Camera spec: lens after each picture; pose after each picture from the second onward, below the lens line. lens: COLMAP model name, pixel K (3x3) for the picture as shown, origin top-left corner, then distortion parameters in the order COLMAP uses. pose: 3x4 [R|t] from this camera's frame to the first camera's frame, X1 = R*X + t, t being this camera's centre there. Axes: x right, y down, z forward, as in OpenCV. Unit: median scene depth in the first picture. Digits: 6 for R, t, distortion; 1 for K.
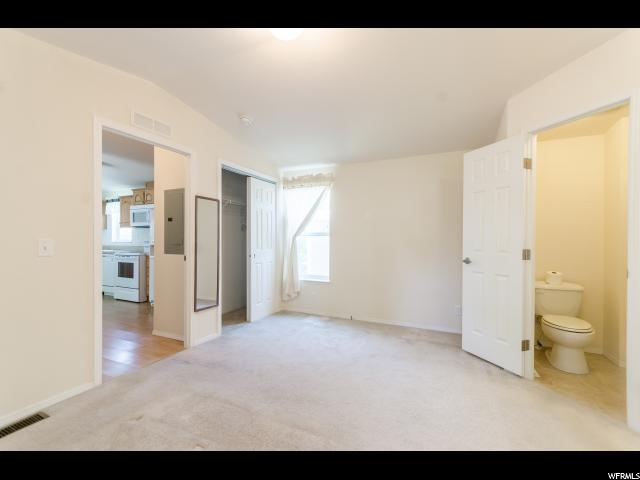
lens RADIAL K [[278.0, 0, 320.0], [0, 278.0, 240.0], [0, 0, 1]] dist [0.003216, -0.000342]
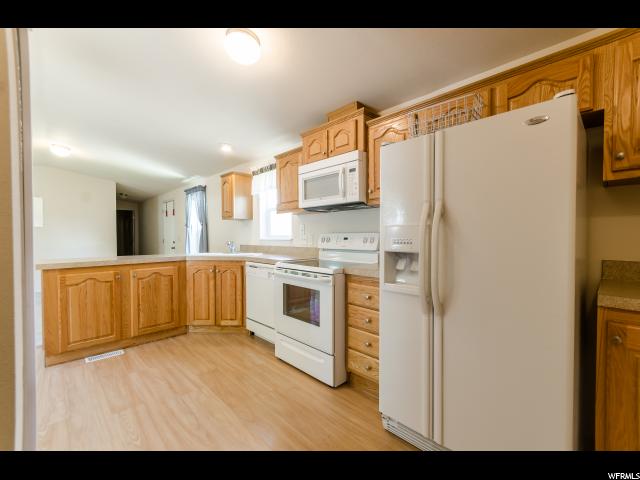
lens RADIAL K [[278.0, 0, 320.0], [0, 278.0, 240.0], [0, 0, 1]] dist [0.003216, -0.000342]
pose [[0.931422, -0.000858, -0.363941, -0.473601], [0.006559, 0.999874, 0.014431, -0.000160], [0.363883, -0.015829, 0.931310, 0.560186]]
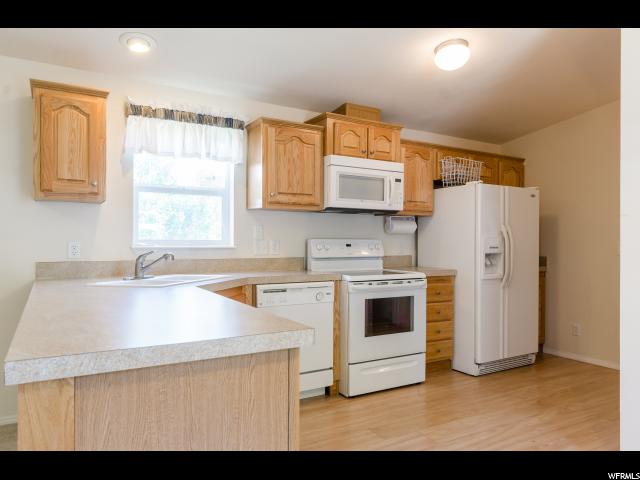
lens RADIAL K [[445.9, 0, 320.0], [0, 445.9, 240.0], [0, 0, 1]] dist [0.007042, -0.000539]
pose [[0.565426, 0.007452, 0.824765, -1.222287], [-0.003297, 0.999972, -0.006774, 0.000893], [-0.824792, 0.001111, 0.565435, 0.668970]]
